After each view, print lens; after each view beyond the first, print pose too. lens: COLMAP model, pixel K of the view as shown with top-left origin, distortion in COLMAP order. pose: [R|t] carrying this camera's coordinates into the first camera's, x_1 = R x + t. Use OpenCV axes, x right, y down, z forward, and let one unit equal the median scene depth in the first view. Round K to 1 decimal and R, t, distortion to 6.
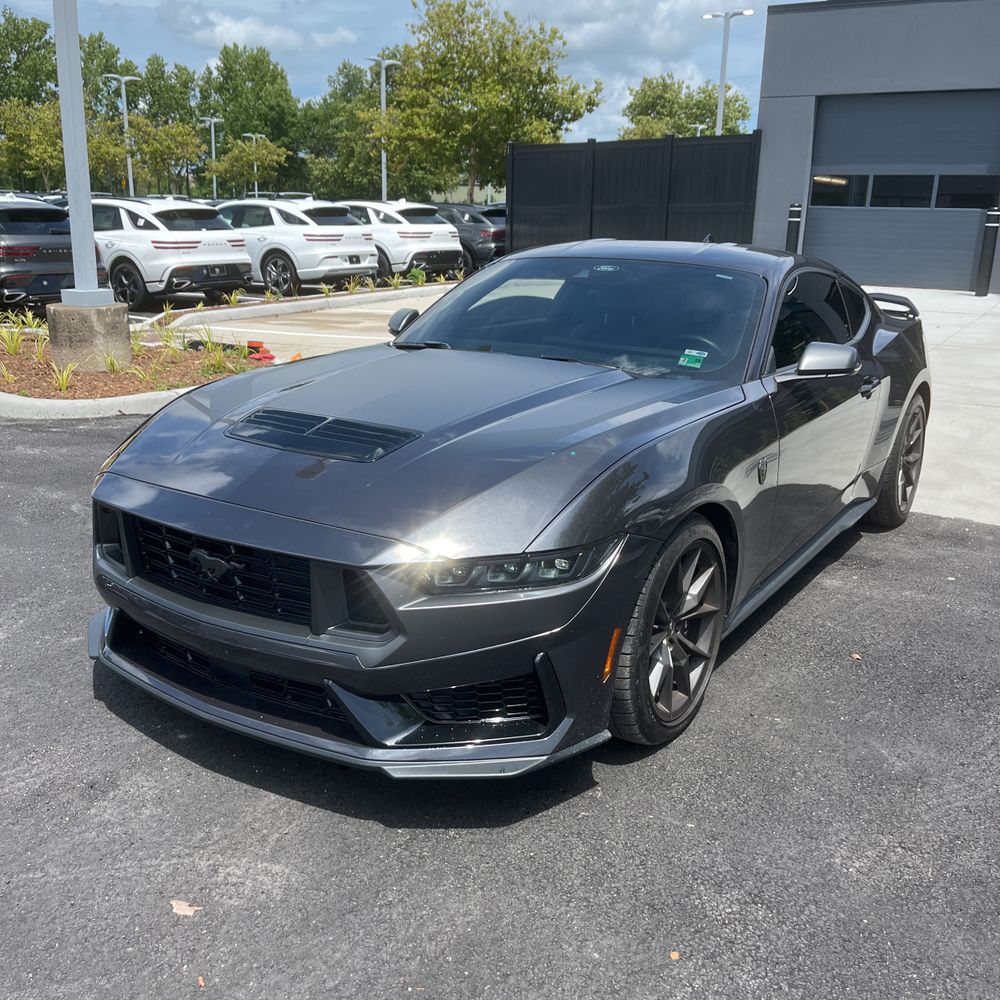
lens RADIAL K [[1015.4, 0, 494.3], [0, 1015.4, 498.4], [0, 0, 1]] dist [0.011615, 0.000000]
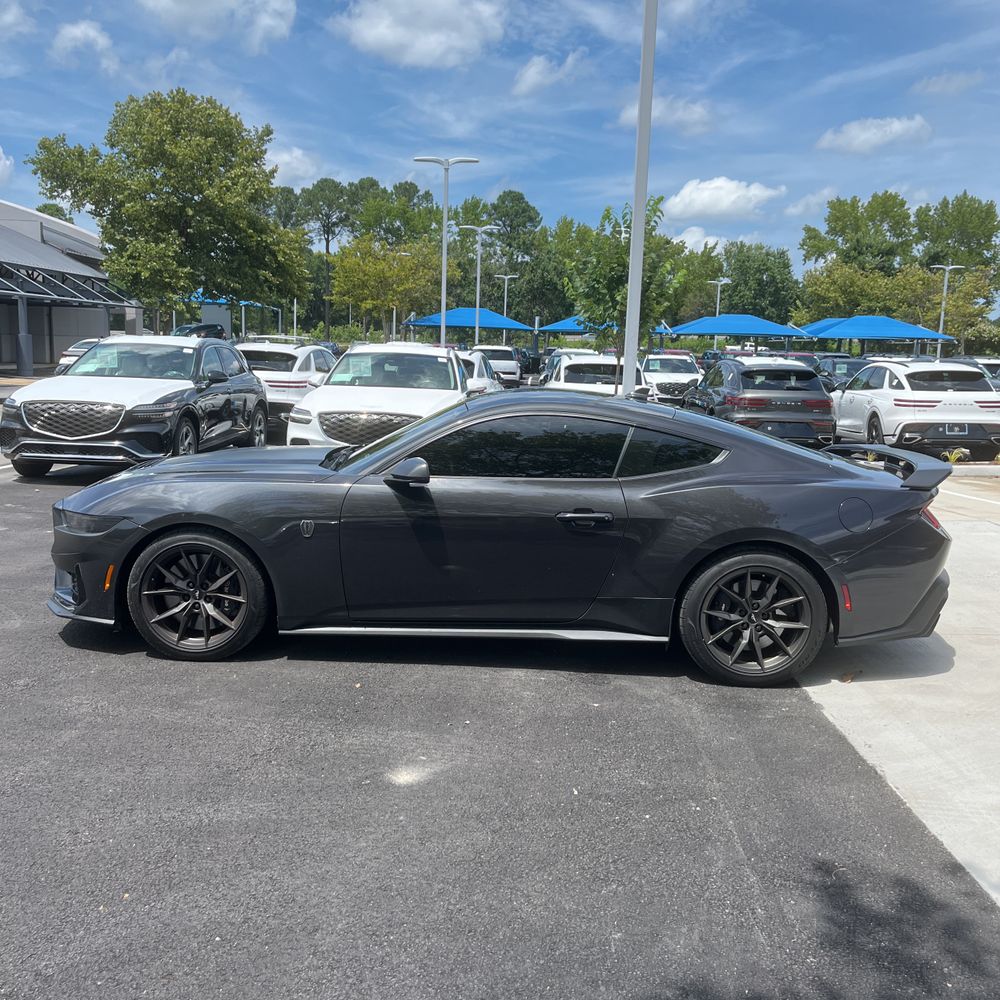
lens RADIAL K [[1015.4, 0, 485.9], [0, 1015.4, 490.4], [0, 0, 1]] dist [0.011615, 0.000000]
pose [[0.518630, 0.108018, -0.848148, 0.296367], [-0.243846, 0.969475, -0.025638, -0.019218], [0.819489, 0.220114, 0.529139, 0.071073]]
